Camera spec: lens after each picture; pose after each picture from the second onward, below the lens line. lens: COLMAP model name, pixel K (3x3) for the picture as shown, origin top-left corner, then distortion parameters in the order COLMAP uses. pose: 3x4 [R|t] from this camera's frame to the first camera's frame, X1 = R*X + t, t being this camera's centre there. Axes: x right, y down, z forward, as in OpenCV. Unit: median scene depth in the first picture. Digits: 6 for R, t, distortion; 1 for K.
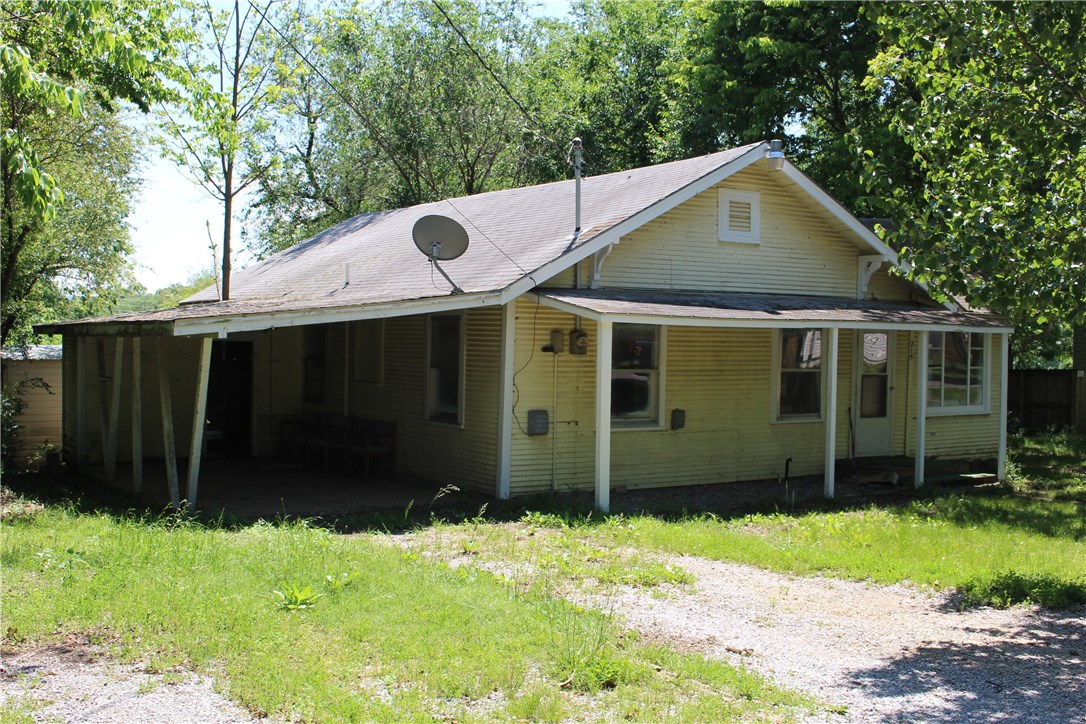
lens RADIAL K [[1167.4, 0, 543.5], [0, 1167.4, 367.2], [0, 0, 1]] dist [-0.103247, 0.000000]
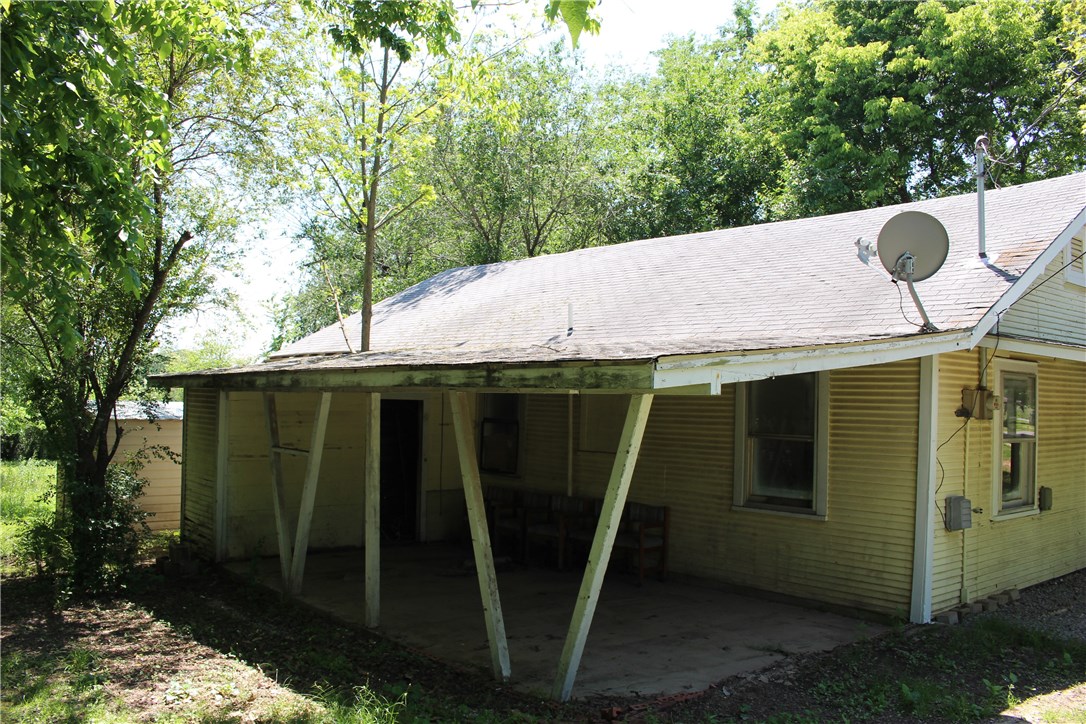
lens RADIAL K [[898.2, 0, 544.3], [0, 898.2, 352.0], [0, 0, 1]] dist [-0.120059, 0.017586]
pose [[0.990239, 0.014983, 0.138573, -0.322996], [-0.004120, 0.996917, -0.078354, -0.009131], [-0.139320, 0.077018, 0.987248, 0.463191]]
